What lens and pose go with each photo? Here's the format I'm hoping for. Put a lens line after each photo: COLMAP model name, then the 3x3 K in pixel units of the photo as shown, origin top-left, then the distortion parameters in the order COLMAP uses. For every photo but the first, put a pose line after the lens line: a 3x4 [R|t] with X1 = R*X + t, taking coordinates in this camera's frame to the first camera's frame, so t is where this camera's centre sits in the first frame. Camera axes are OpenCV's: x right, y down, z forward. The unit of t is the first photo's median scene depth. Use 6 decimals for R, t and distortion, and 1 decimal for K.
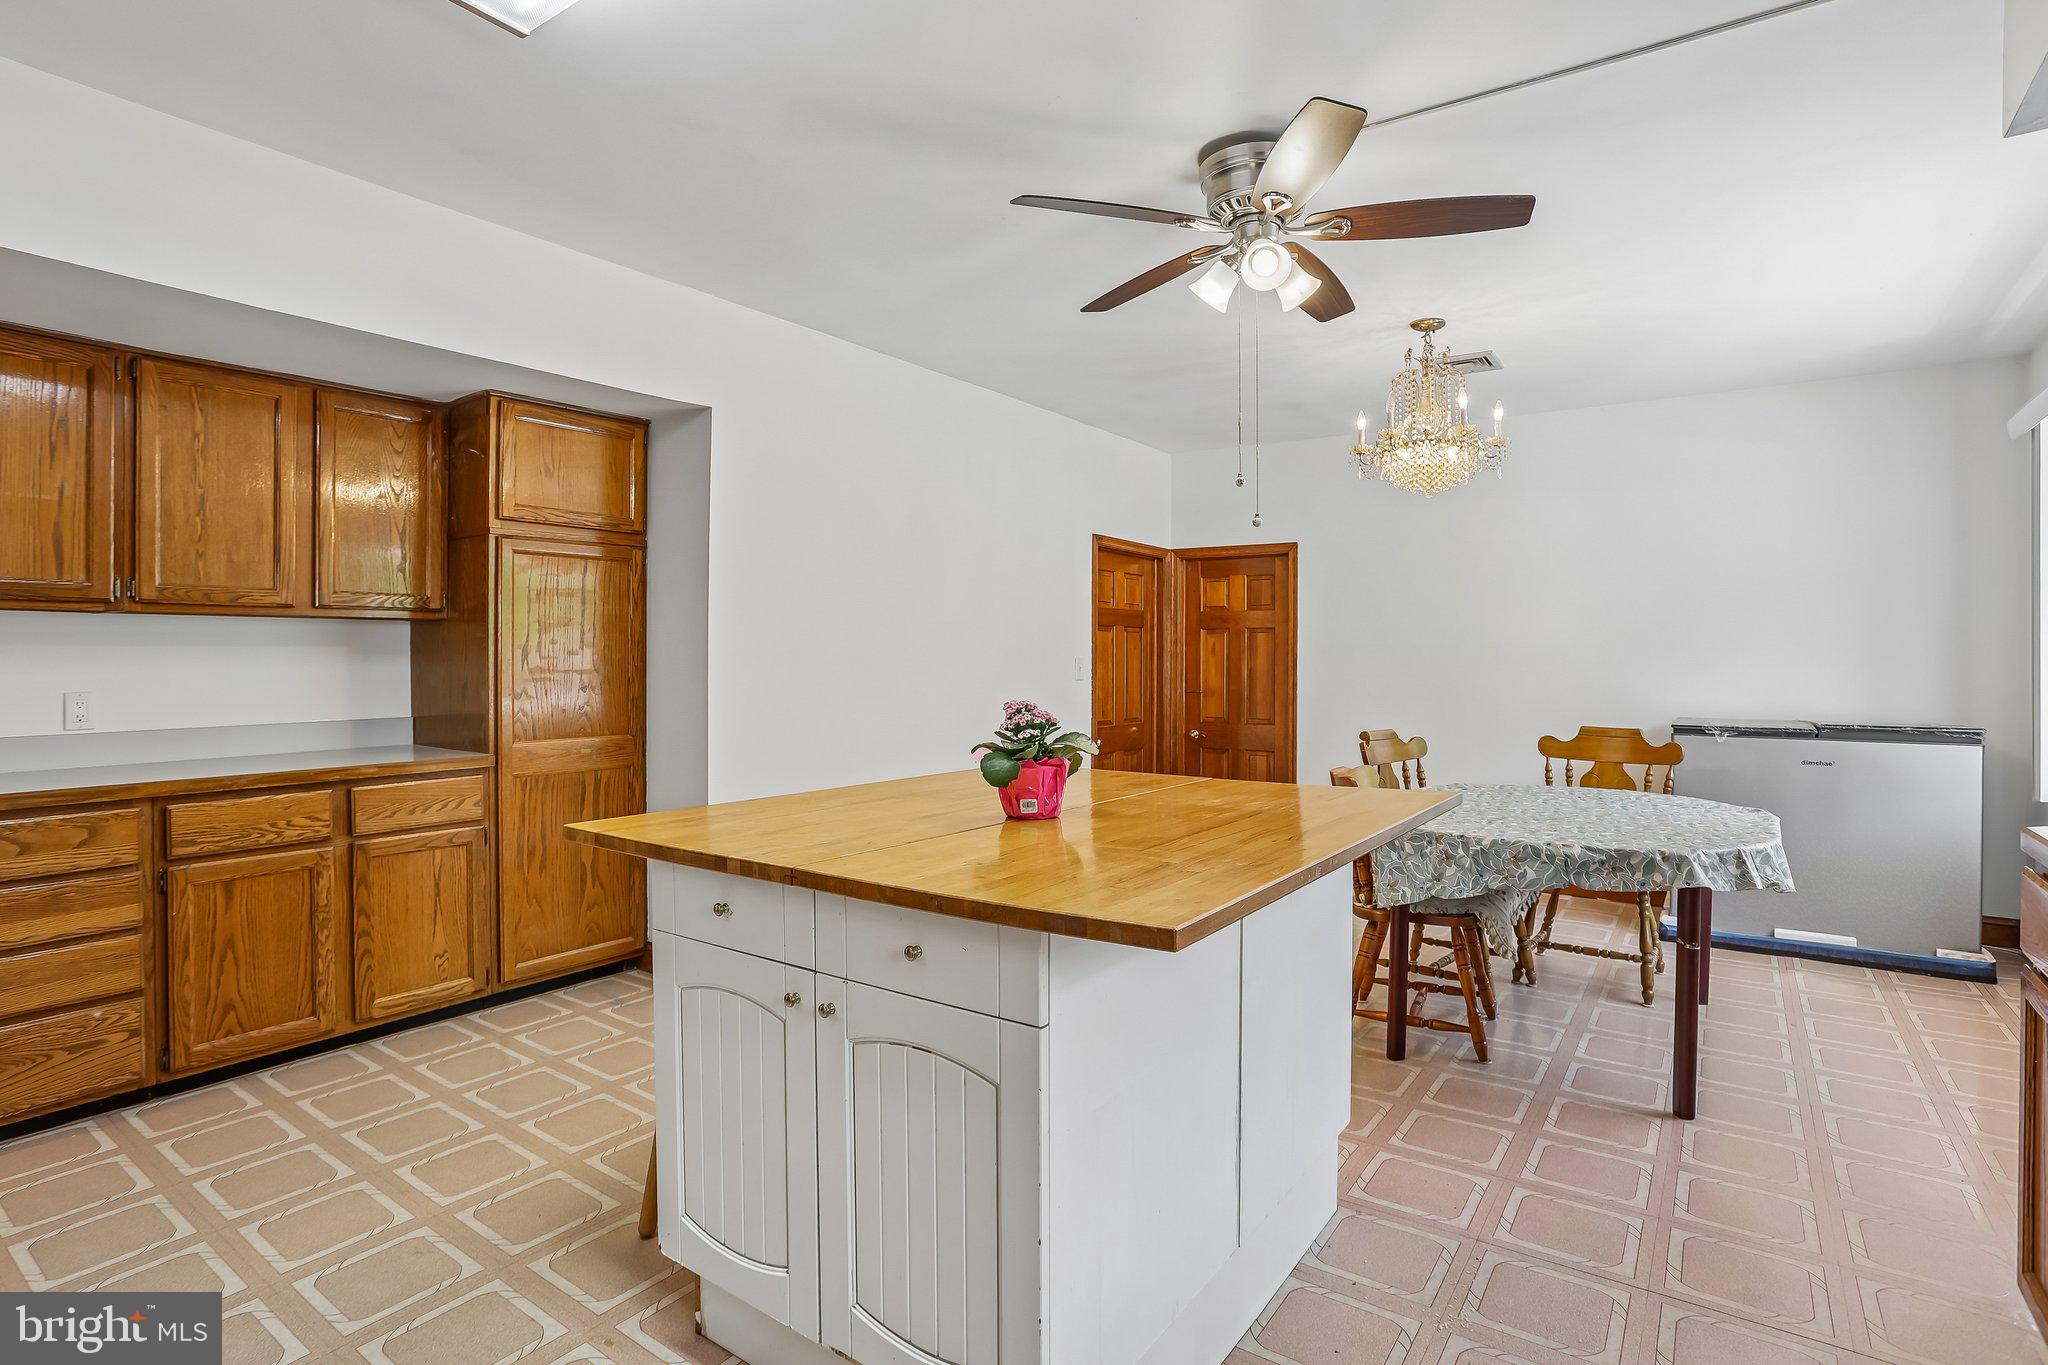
lens RADIAL K [[1033.1, 0, 1008.0], [0, 1033.1, 659.2], [0, 0, 1]] dist [-0.061683, 0.028084]
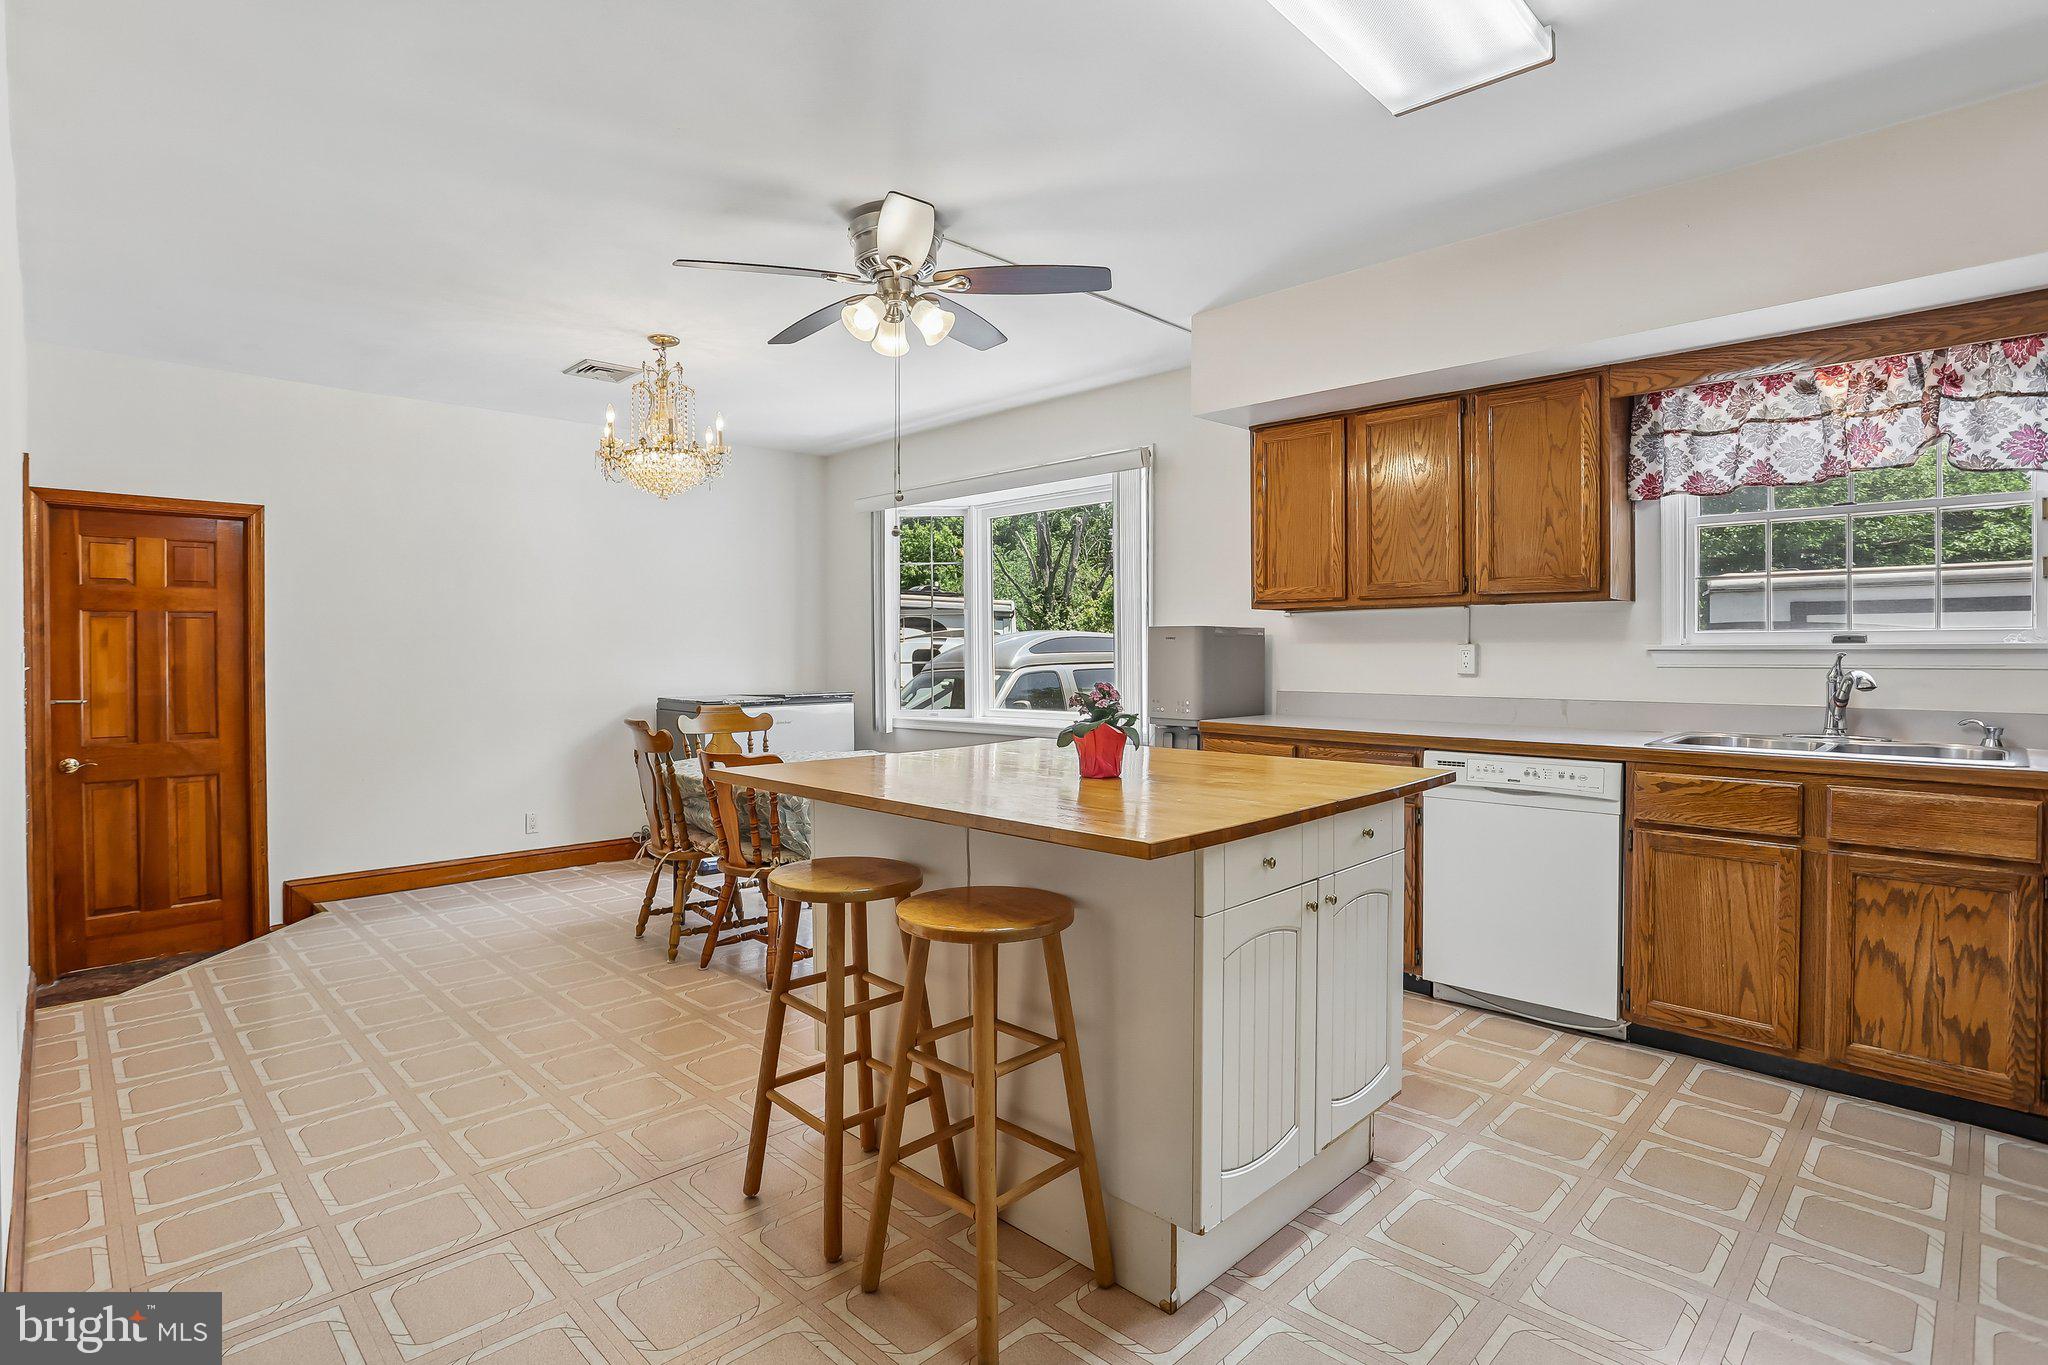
lens RADIAL K [[1067.7, 0, 1030.3], [0, 1067.7, 654.3], [0, 0, 1]] dist [-0.062540, 0.030015]
pose [[0.174524, -0.011263, 0.984589, -0.582455], [0.006120, 0.999928, 0.010354, -0.005288], [-0.984634, 0.004219, 0.174580, 0.397184]]
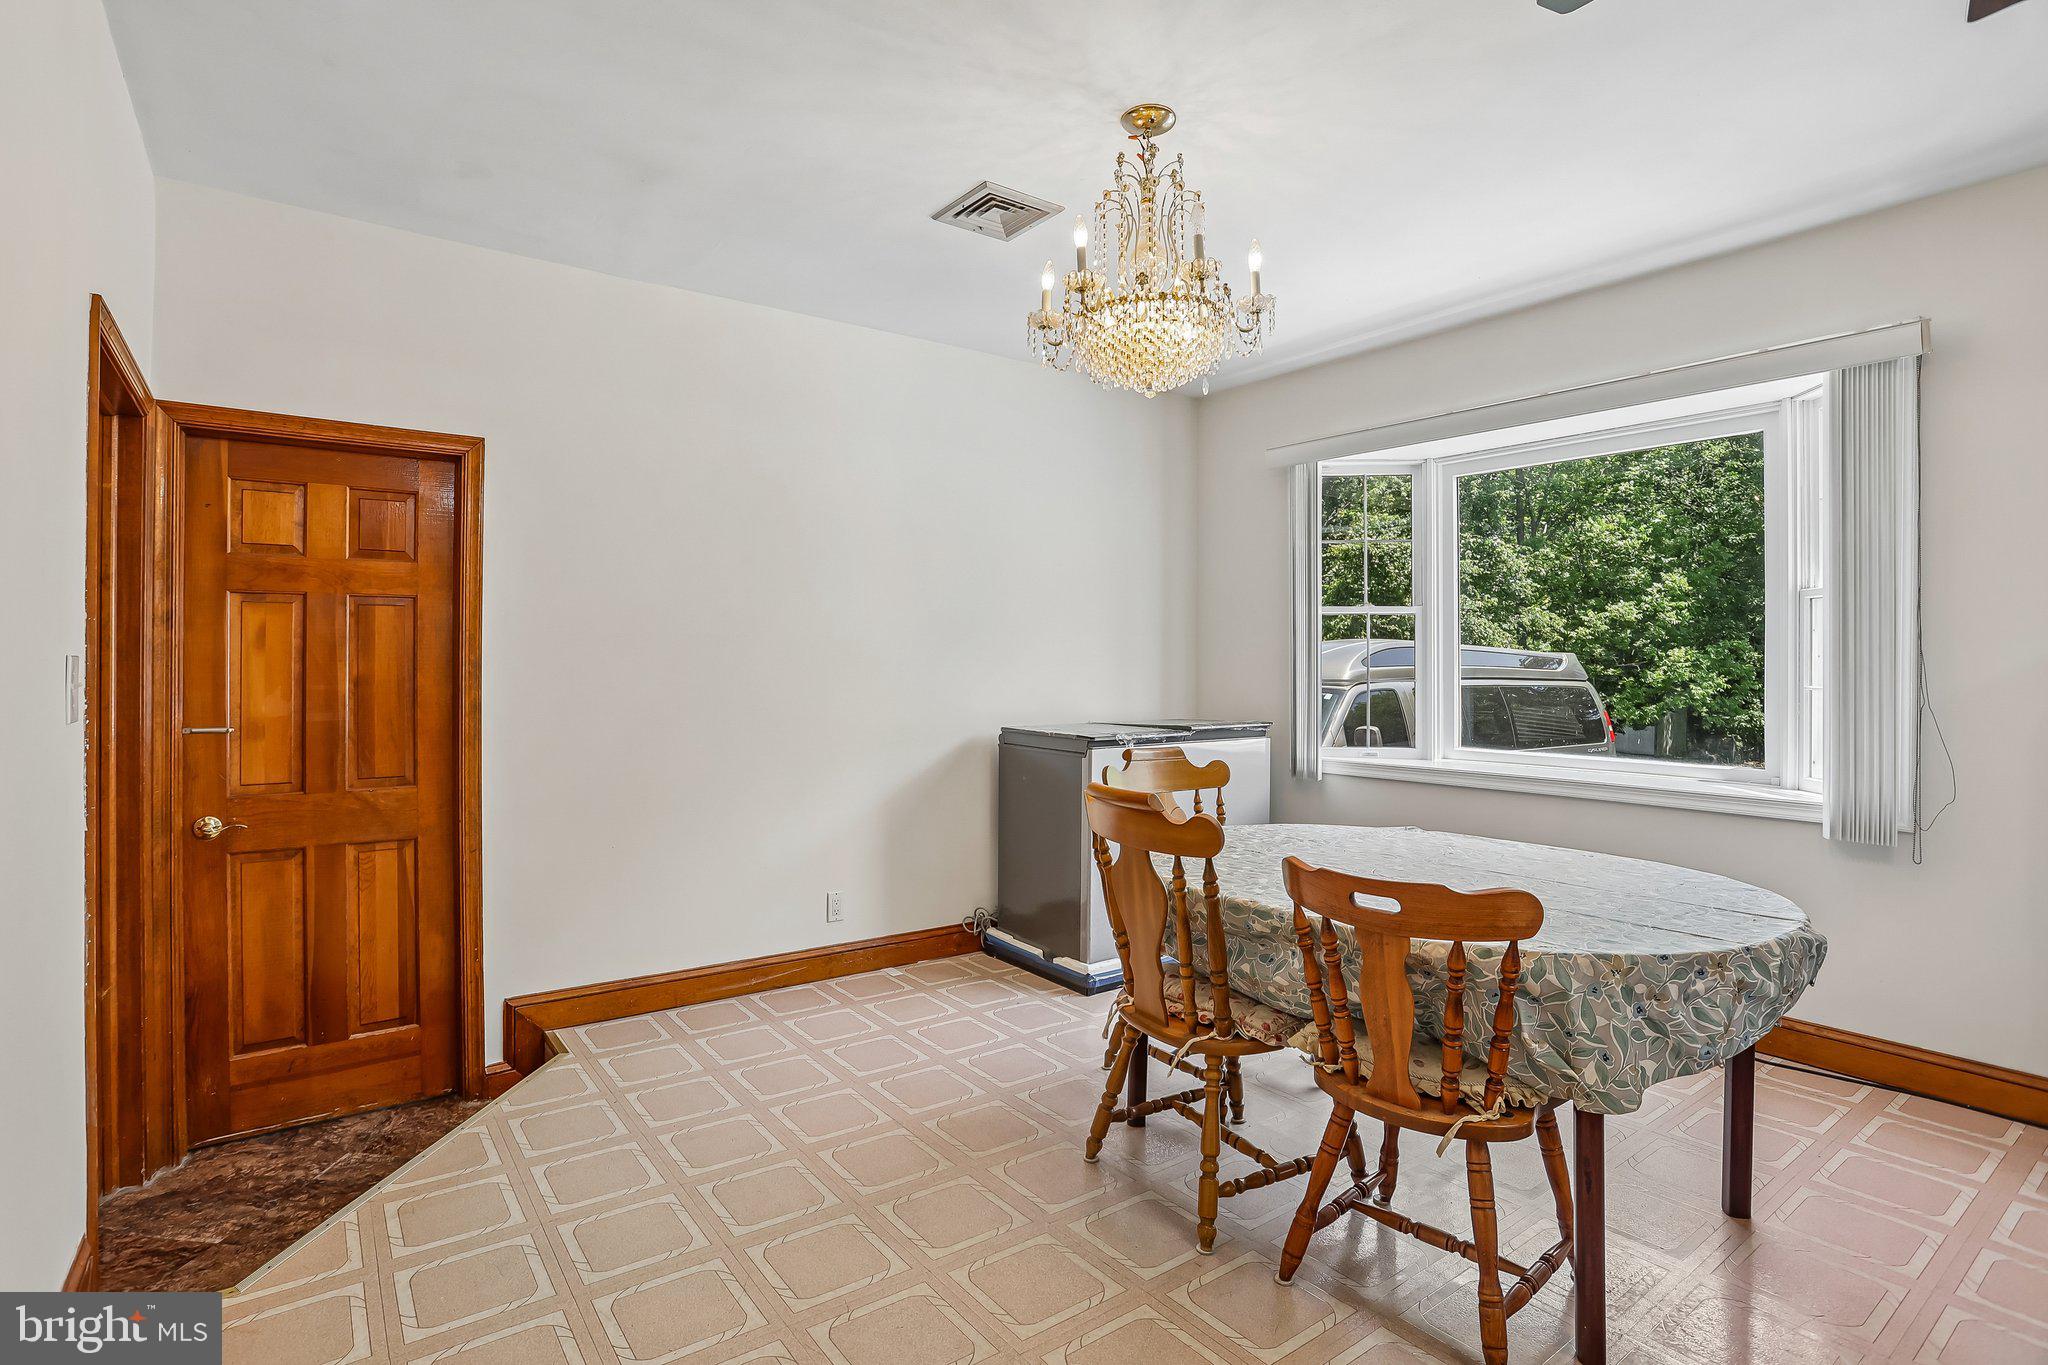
lens RADIAL K [[1002.3, 0, 1008.4], [0, 1002.3, 658.5], [0, 0, 1]] dist [-0.060377, 0.024564]
pose [[0.310011, -0.001003, 0.950732, -0.171955], [-0.002001, 0.999997, 0.001707, -0.002177], [-0.950731, -0.002432, 0.310008, 0.833089]]
